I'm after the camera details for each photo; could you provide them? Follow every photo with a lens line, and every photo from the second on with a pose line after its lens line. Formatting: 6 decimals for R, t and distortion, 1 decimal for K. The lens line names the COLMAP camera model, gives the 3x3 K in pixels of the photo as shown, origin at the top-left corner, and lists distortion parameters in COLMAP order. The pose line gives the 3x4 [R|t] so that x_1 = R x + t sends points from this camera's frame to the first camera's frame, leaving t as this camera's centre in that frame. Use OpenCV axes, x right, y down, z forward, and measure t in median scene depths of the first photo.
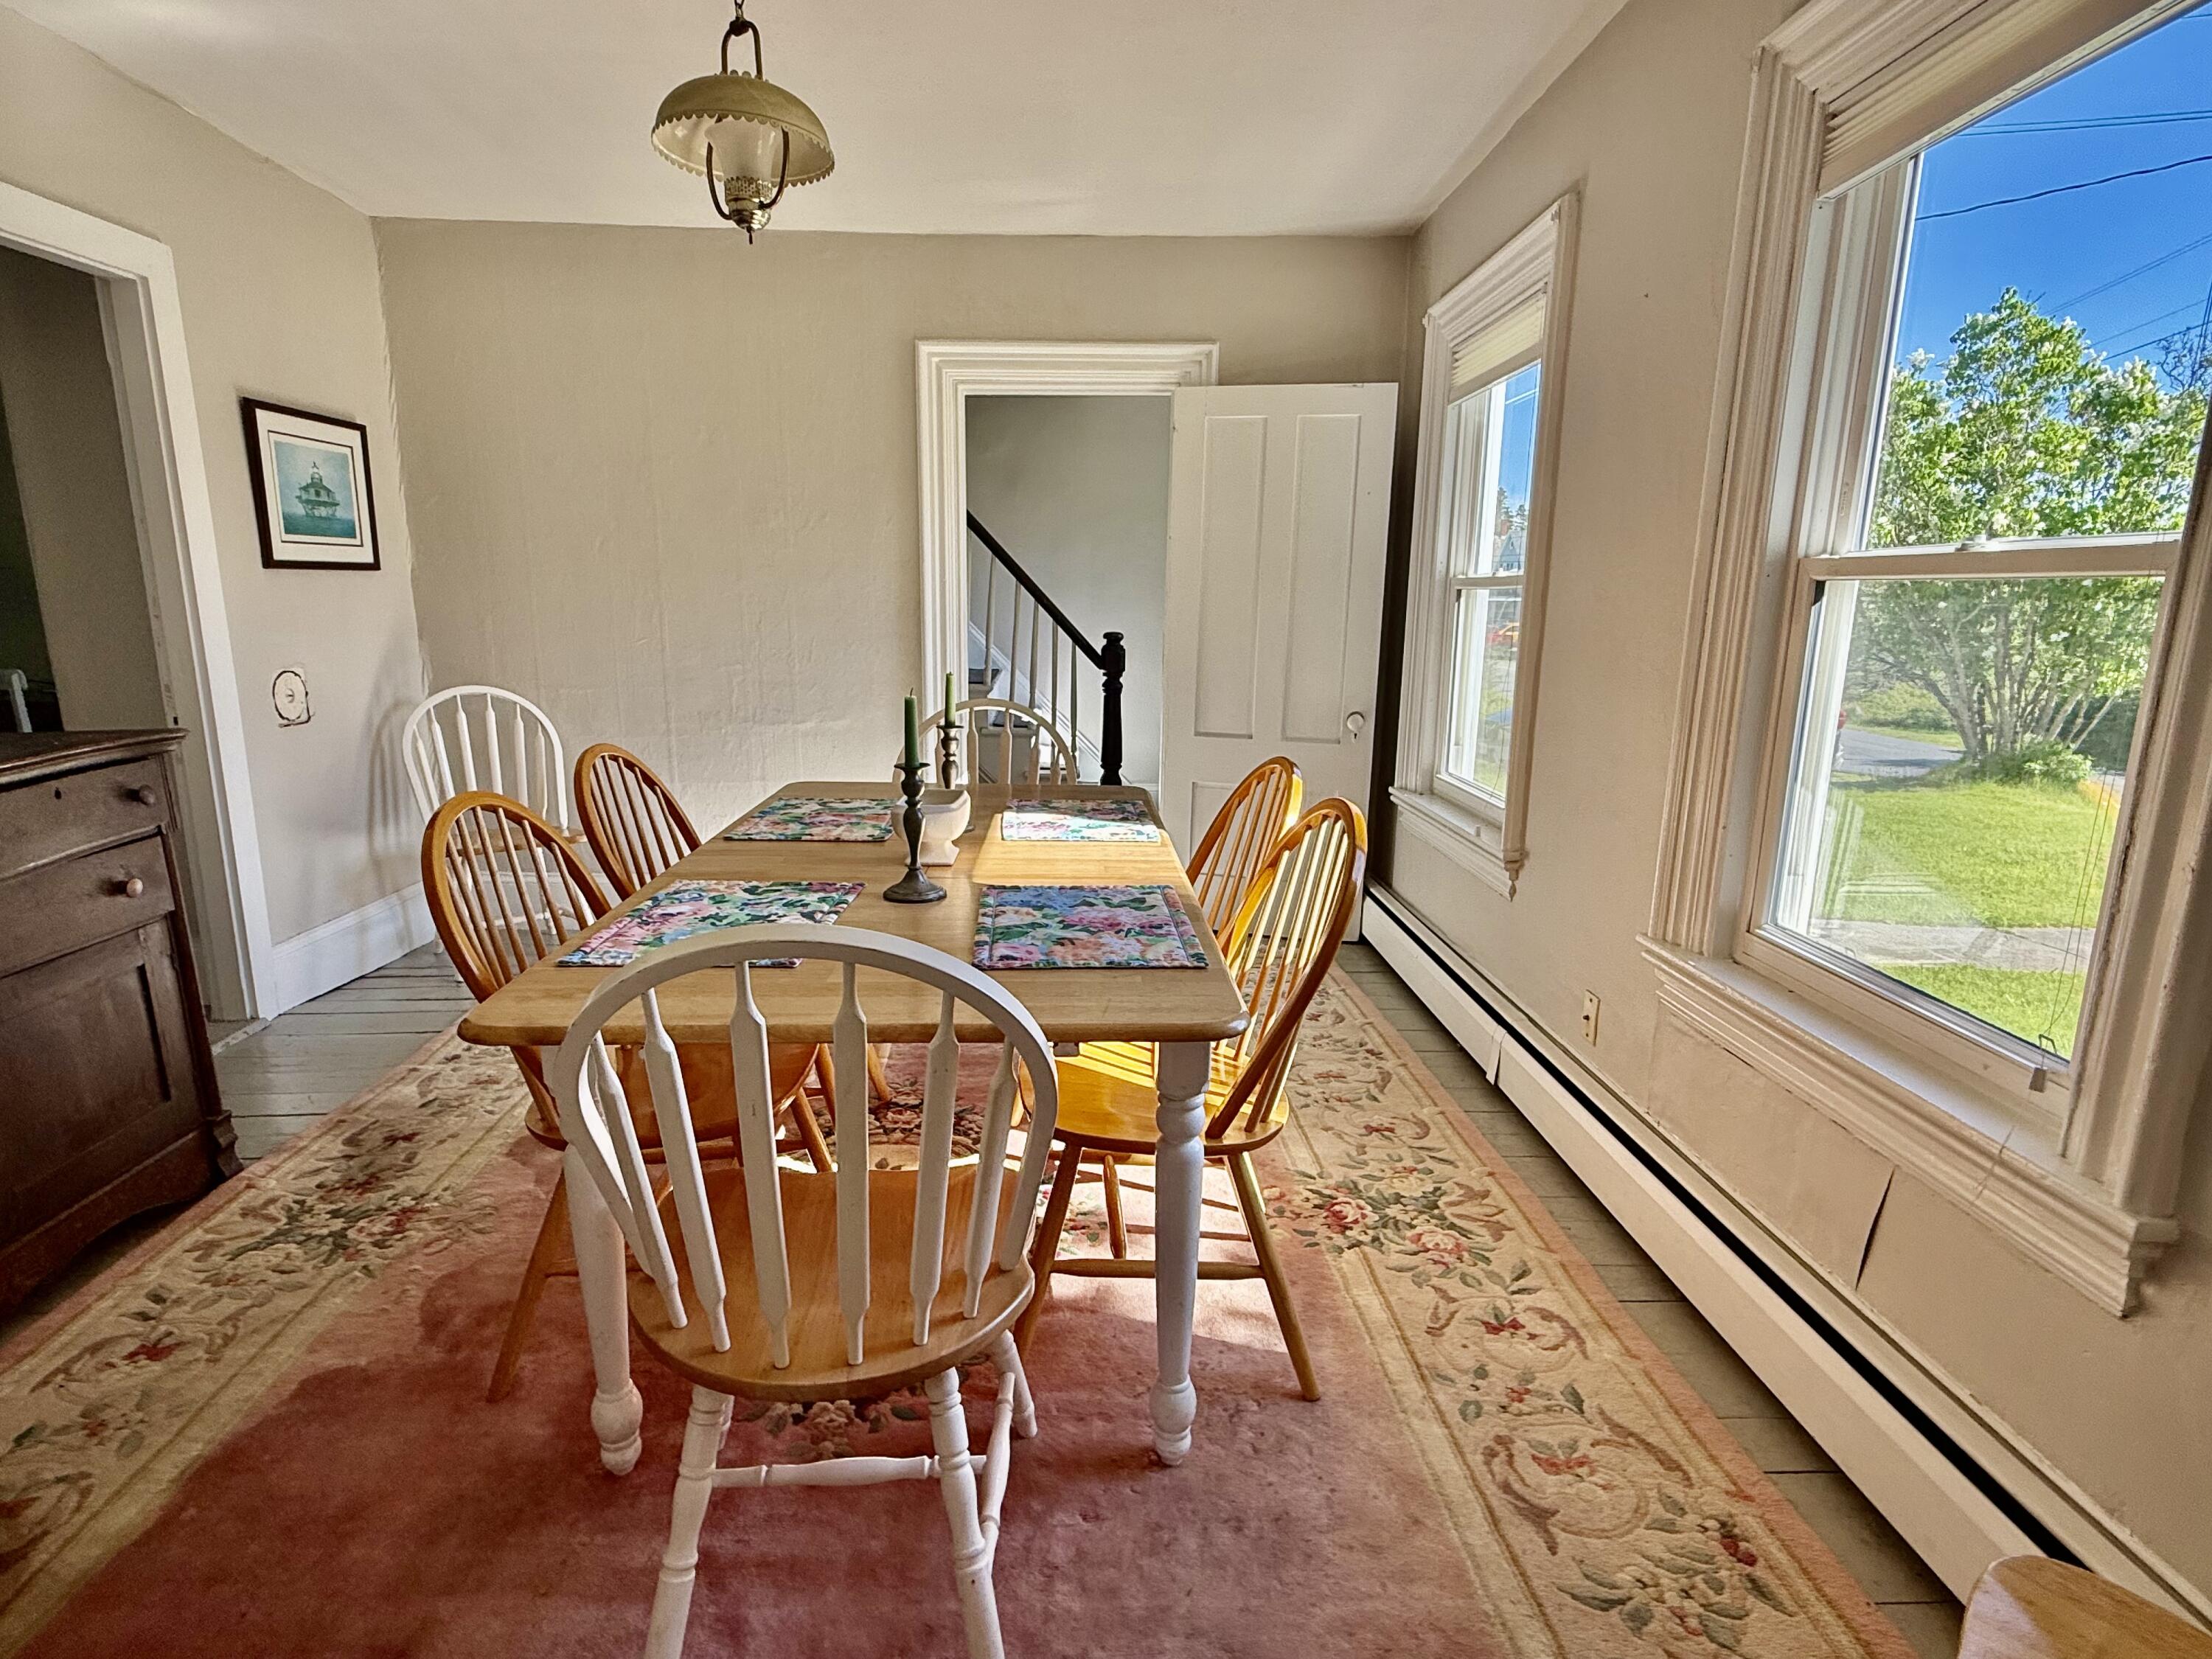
lens RADIAL K [[1187.0, 0, 1090.1], [0, 1187.0, 839.1], [0, 0, 1]] dist [0.001401, 0.000288]
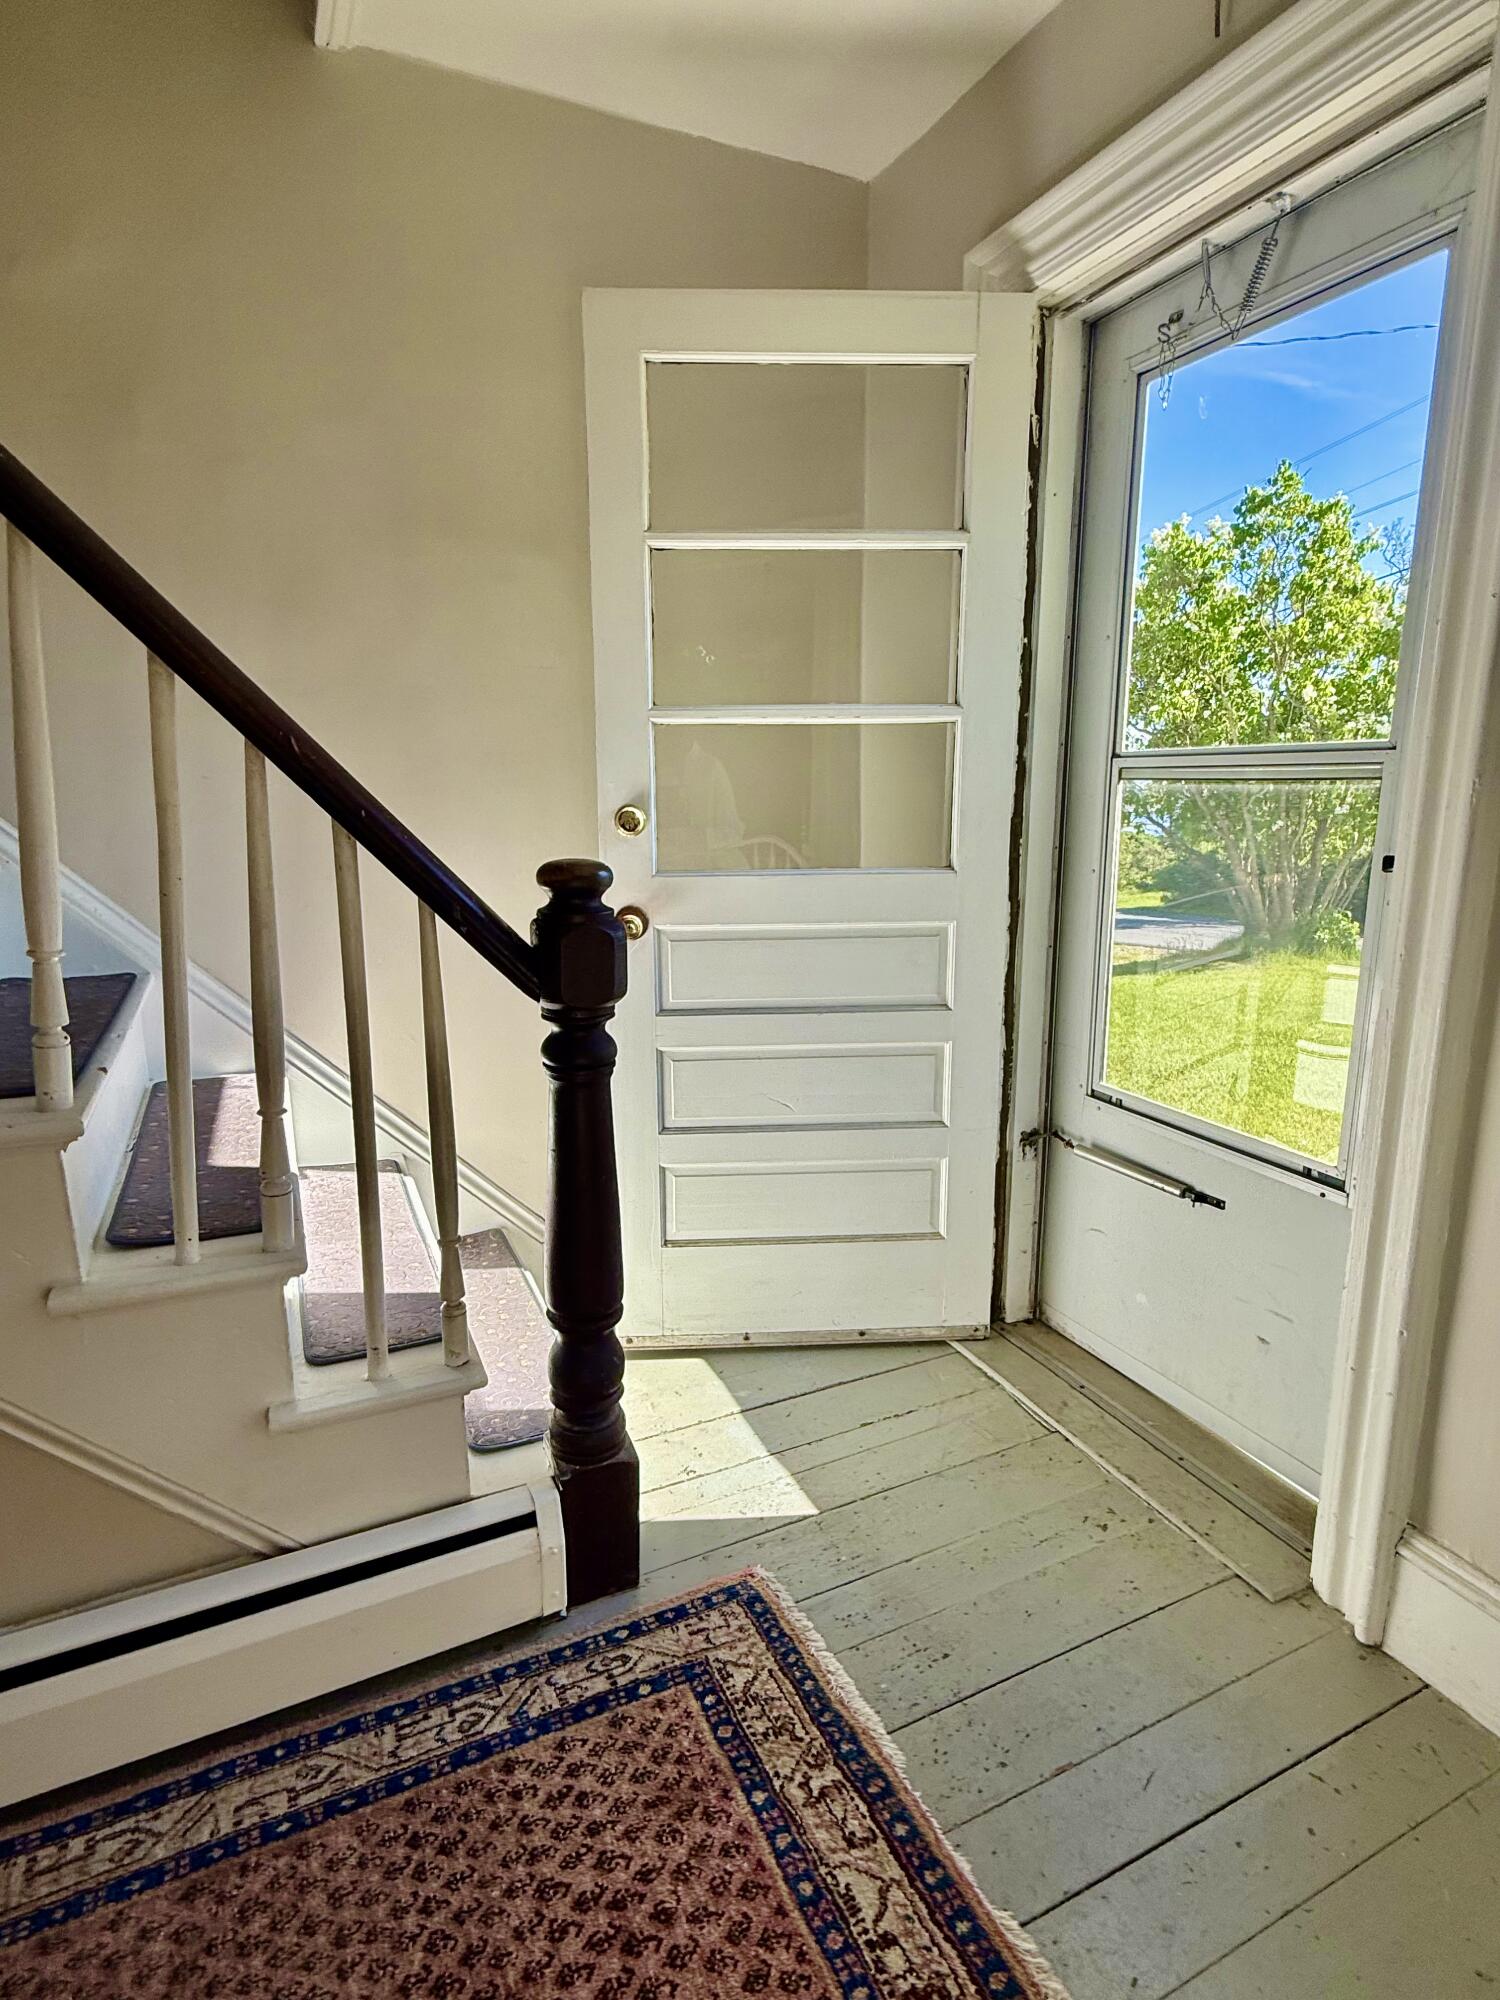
lens RADIAL K [[1073.3, 0, 750.0], [0, 1073.3, 1000.0], [0, 0, 1]] dist [0.001401, 0.000288]
pose [[0.921642, -0.086109, 0.378366, -0.038656], [0.087613, 0.996066, 0.013273, -0.140613], [-0.378021, 0.020917, 0.925561, 0.749768]]
